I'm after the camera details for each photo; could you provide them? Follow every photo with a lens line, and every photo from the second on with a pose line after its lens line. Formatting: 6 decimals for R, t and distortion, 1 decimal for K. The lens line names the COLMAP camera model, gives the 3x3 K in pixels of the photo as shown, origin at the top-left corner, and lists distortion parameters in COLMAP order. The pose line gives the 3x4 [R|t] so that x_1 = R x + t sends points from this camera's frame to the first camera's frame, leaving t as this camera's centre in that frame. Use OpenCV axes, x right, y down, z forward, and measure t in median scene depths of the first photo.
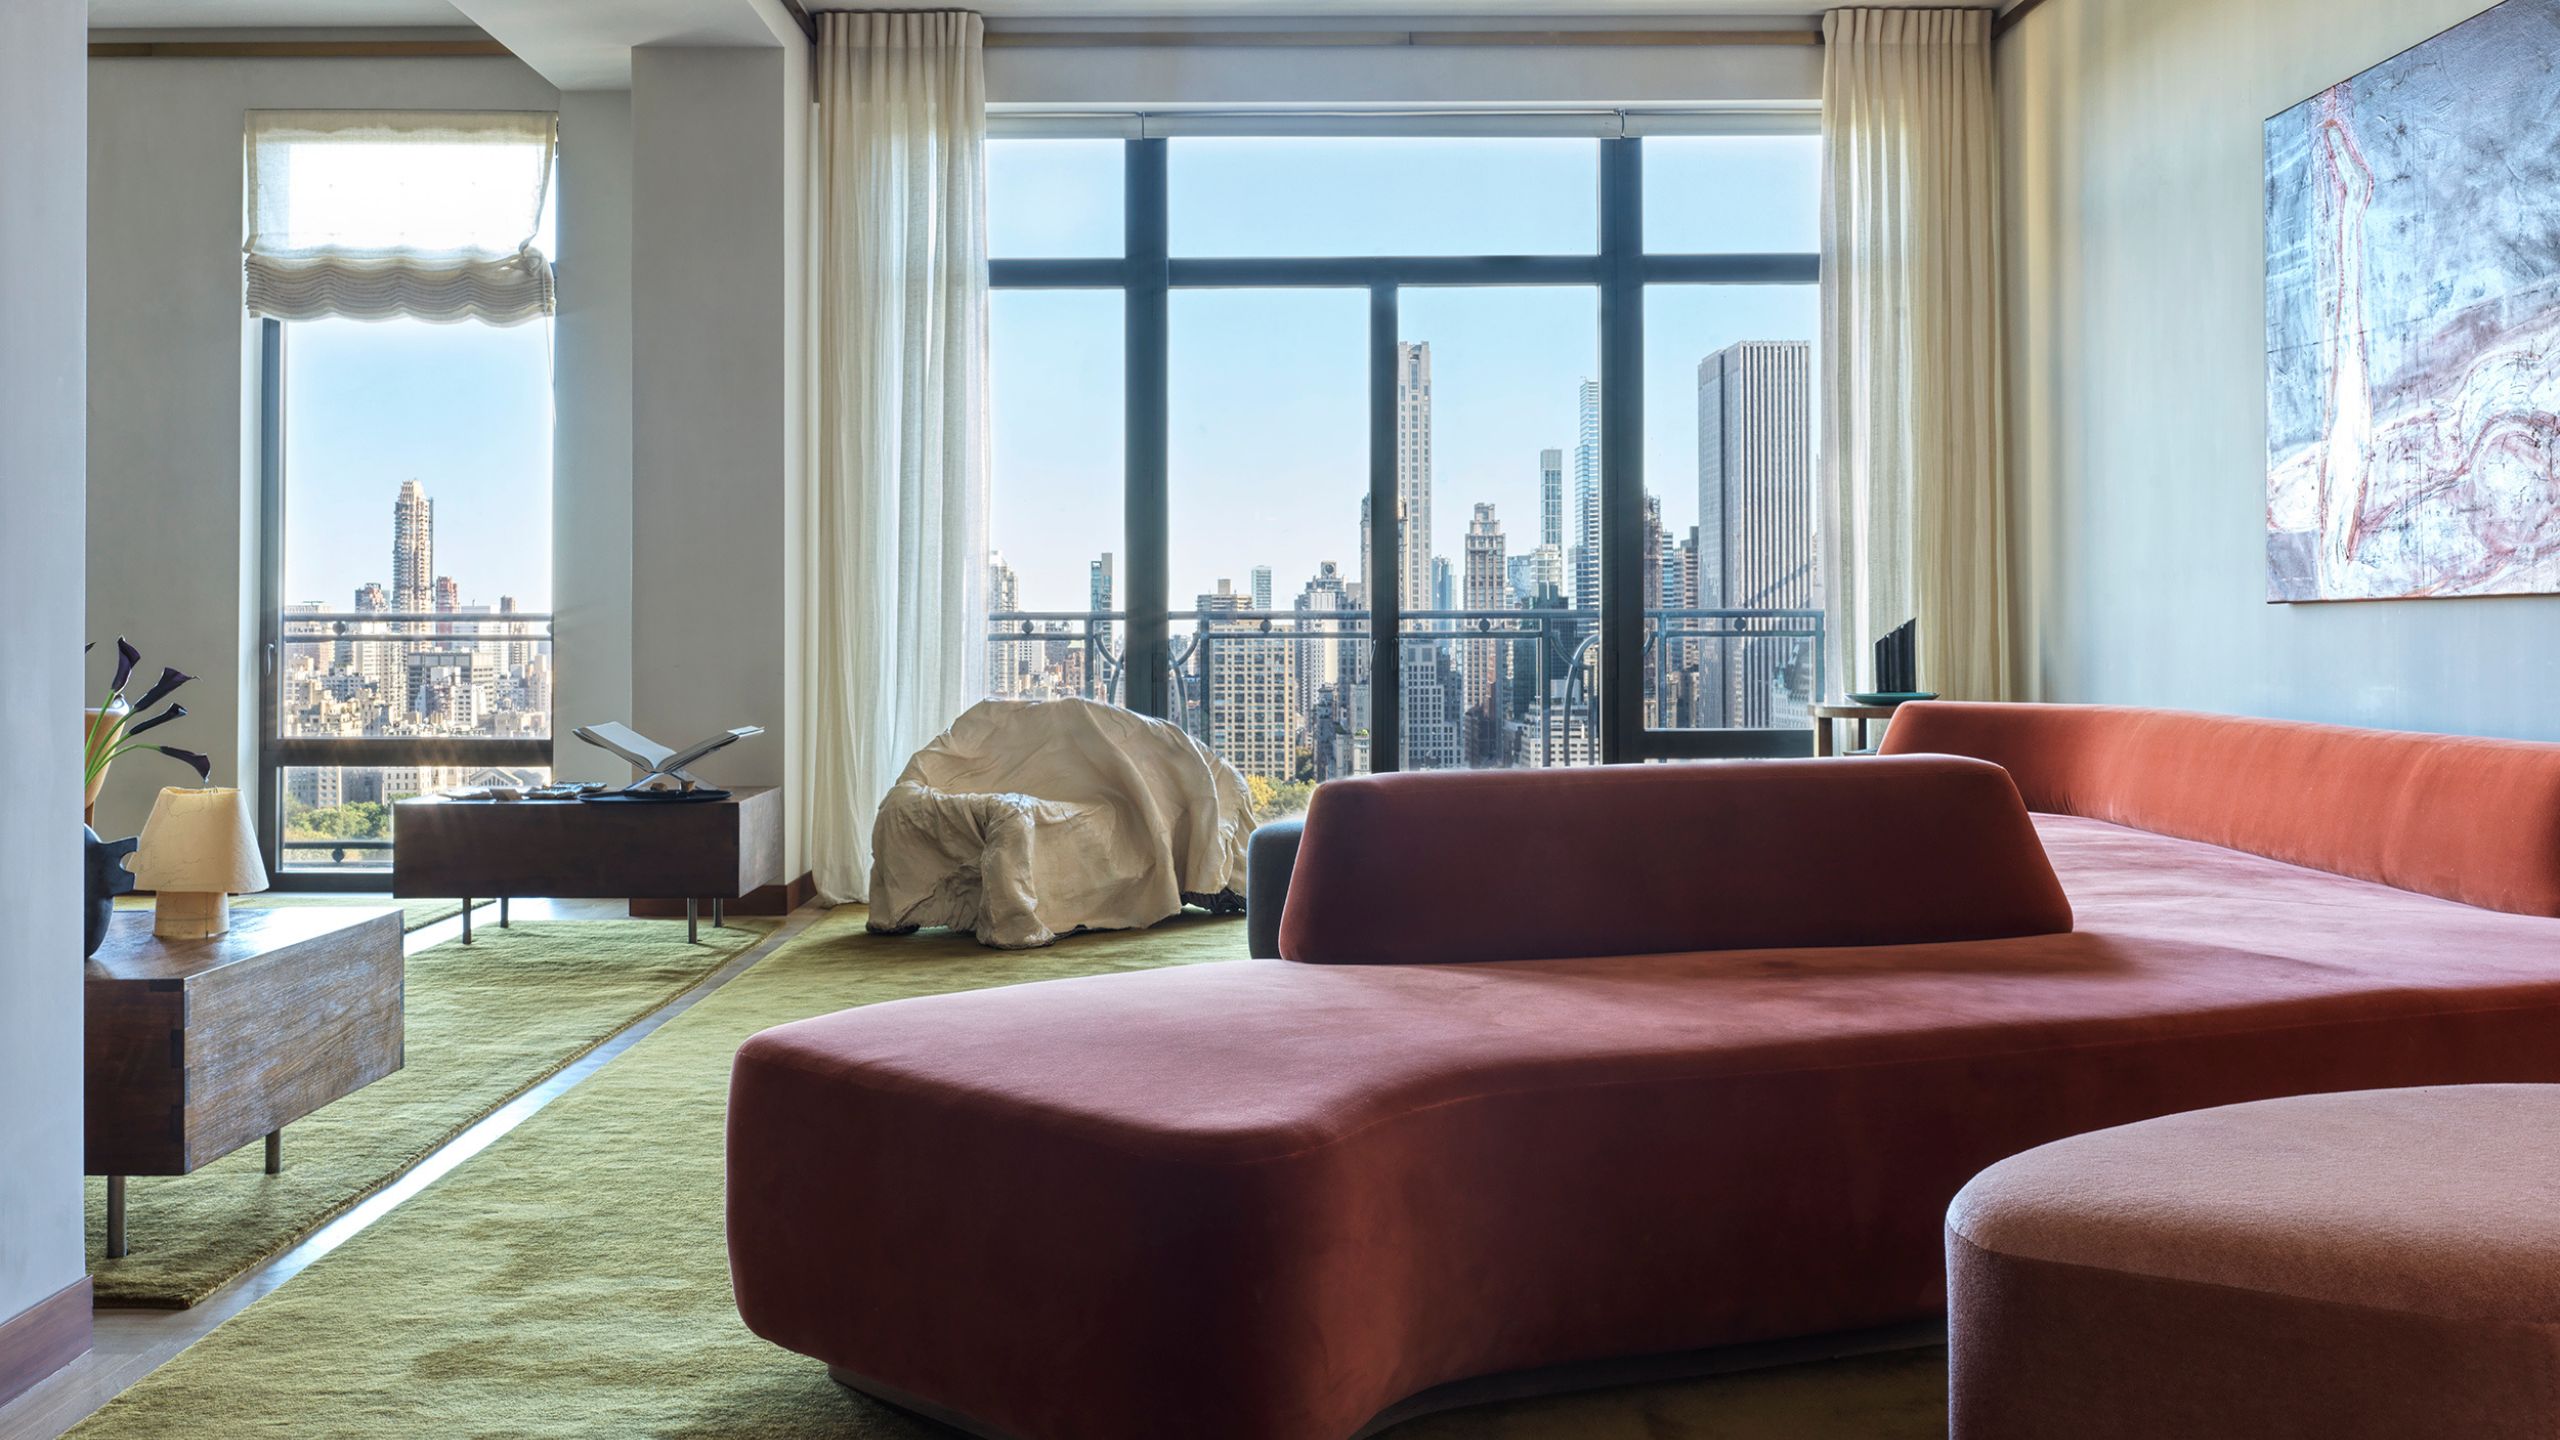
lens RADIAL K [[2213.4, 0, 1277.7], [0, 2213.4, 640.1], [0, 0, 1]] dist [0.000791, 0.002023]
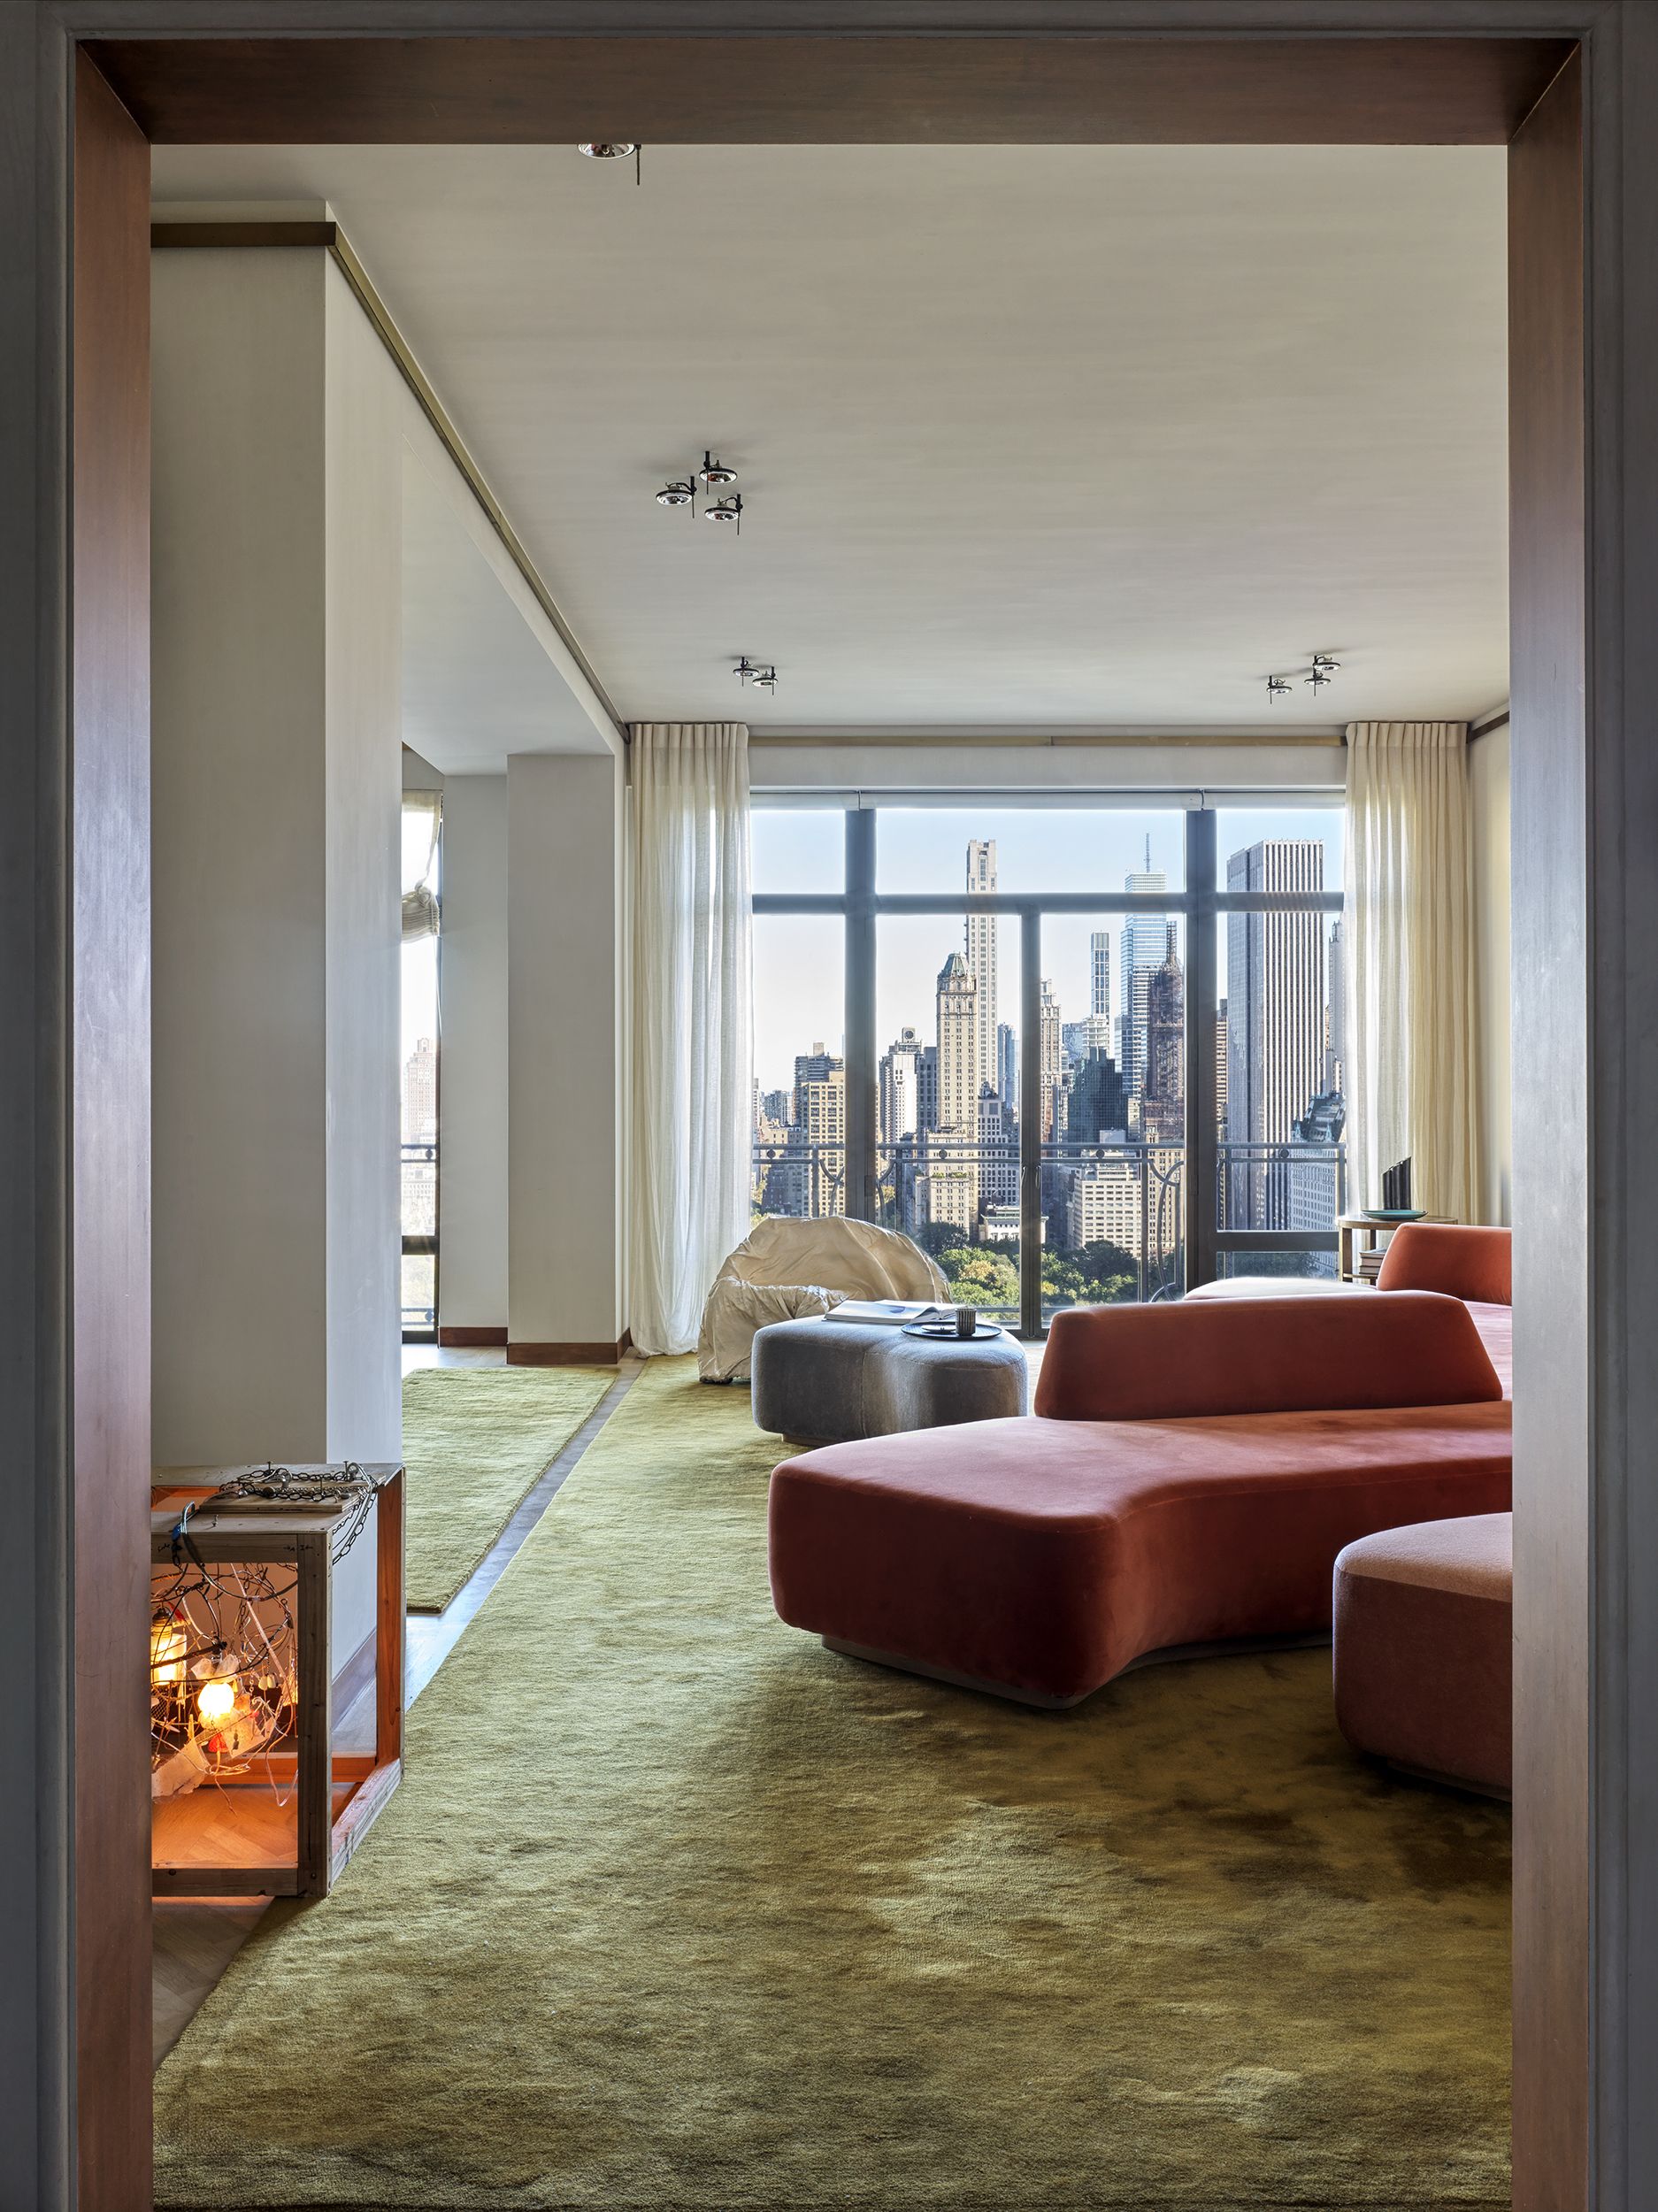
lens RADIAL K [[1925.5, 0, 829.0], [0, 1925.5, 1106.0], [0, 0, 1]] dist [0.006694, 0.000454]
pose [[0.999897, 0.000846, -0.014294, -0.064349], [-0.000717, 0.999959, 0.009020, -0.051098], [0.014301, -0.009009, 0.999857, -0.229559]]
